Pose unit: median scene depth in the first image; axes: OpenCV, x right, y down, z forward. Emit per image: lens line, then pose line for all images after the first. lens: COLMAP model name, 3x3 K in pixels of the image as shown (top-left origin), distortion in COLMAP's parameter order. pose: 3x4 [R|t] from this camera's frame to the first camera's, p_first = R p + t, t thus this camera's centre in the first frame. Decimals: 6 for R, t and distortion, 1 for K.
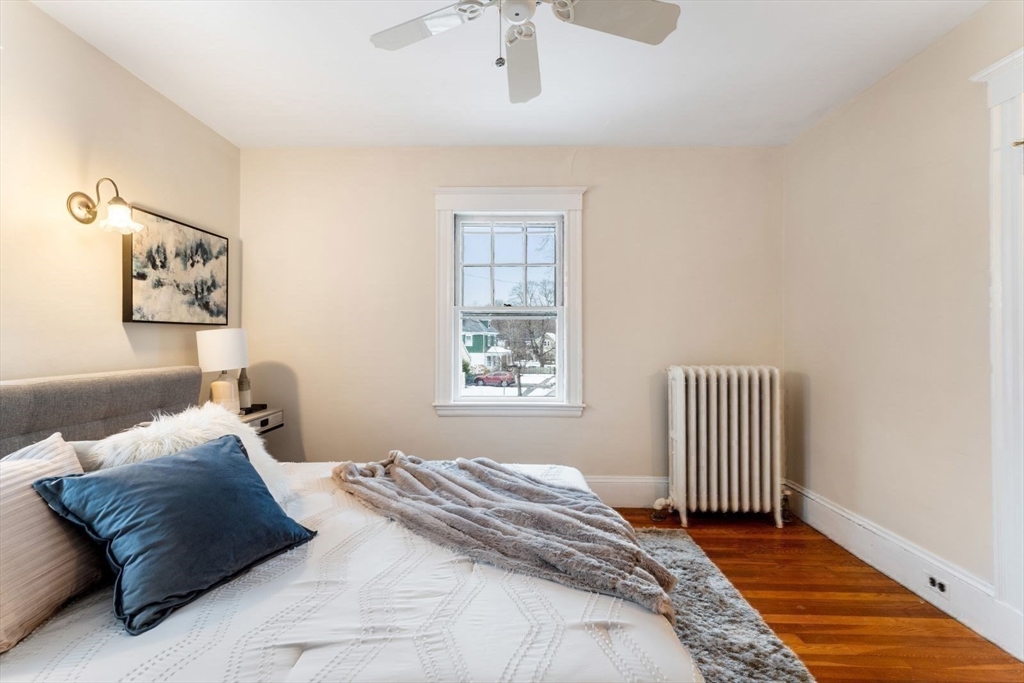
lens RADIAL K [[436.3, 0, 510.1], [0, 436.3, 333.9], [0, 0, 1]] dist [-0.001206, -0.000232]
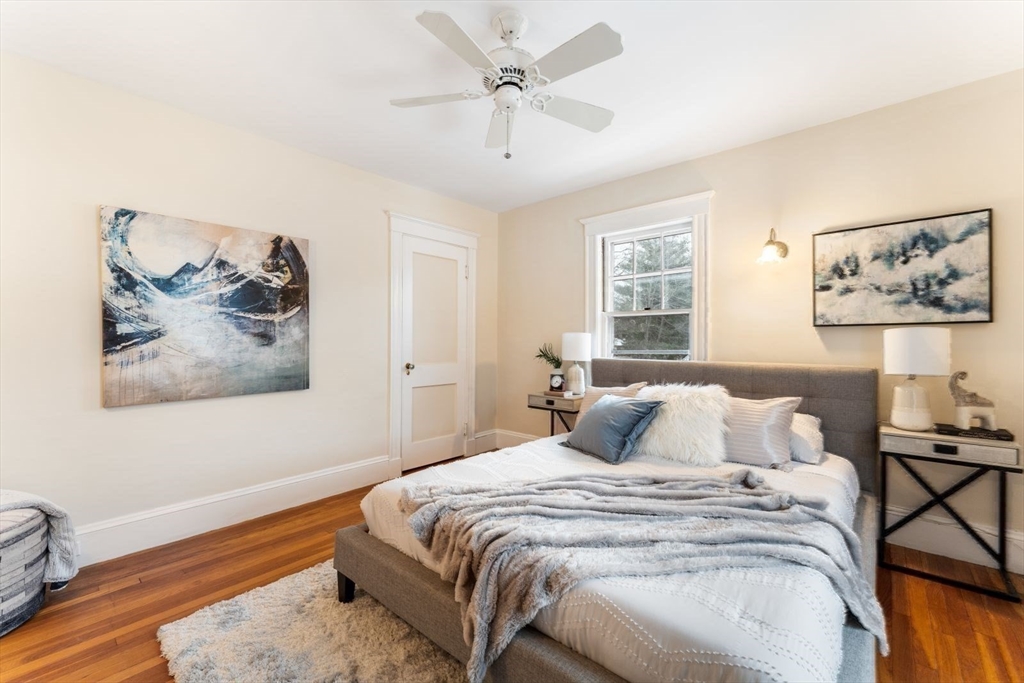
lens RADIAL K [[436.3, 0, 513.0], [0, 436.3, 341.1], [0, 0, 1]] dist [-0.001206, -0.000232]
pose [[-0.660205, 0.003846, -0.751075, 0.513432], [0.010187, 0.999941, -0.003835, 0.008331], [0.751016, -0.010183, -0.660205, 0.928935]]
